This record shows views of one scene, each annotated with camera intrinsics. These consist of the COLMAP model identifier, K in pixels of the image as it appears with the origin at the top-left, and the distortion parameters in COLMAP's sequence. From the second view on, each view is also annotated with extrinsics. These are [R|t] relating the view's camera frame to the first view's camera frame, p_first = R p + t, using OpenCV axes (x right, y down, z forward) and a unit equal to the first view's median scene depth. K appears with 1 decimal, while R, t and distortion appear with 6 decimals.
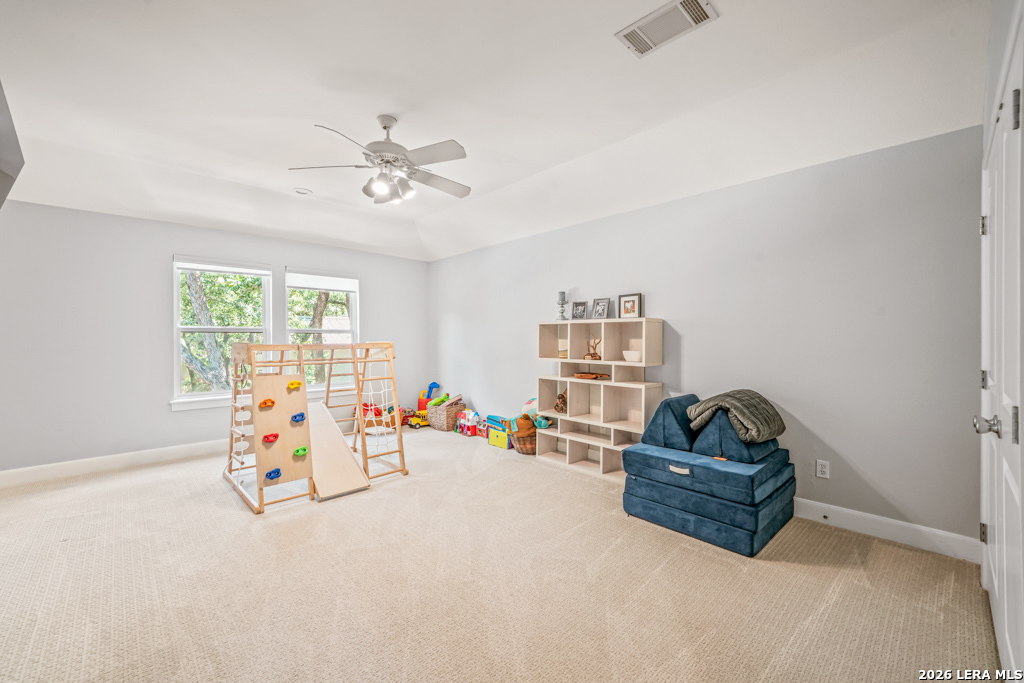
lens RADIAL K [[413.6, 0, 508.3], [0, 413.6, 340.0], [0, 0, 1]] dist [0.001506, 0.000136]
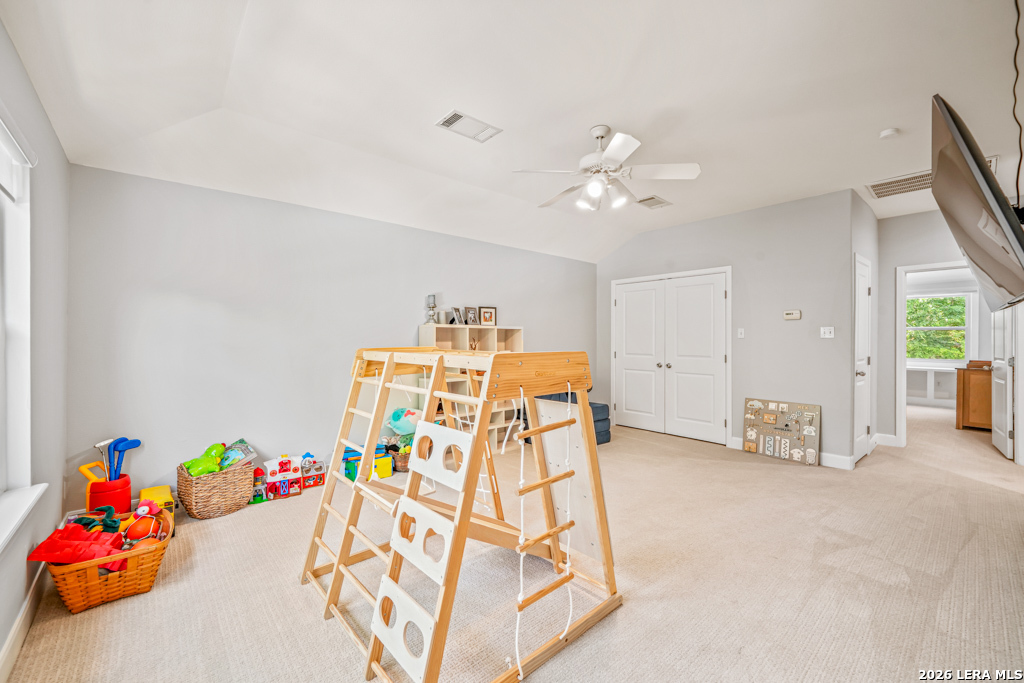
lens RADIAL K [[413.6, 0, 512.6], [0, 413.6, 338.6], [0, 0, 1]] dist [0.001506, 0.000136]
pose [[0.032830, 0.001523, 0.999460, -0.899508], [0.002828, 0.999995, -0.001617, -0.008348], [-0.999457, 0.002879, 0.032826, 0.798893]]
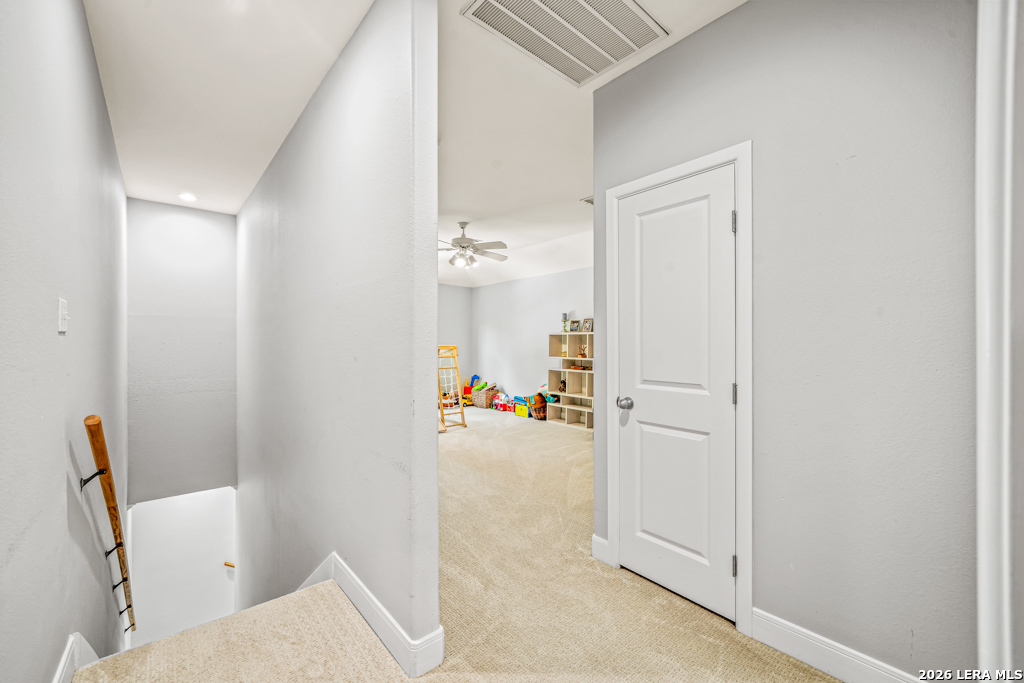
lens RADIAL K [[413.6, 0, 506.8], [0, 413.6, 343.0], [0, 0, 1]] dist [0.001506, 0.000136]
pose [[0.998380, 0.007019, -0.056460, 0.004349], [-0.007338, 0.999958, -0.005439, 0.002543], [0.056420, 0.005845, 0.998390, -0.549916]]
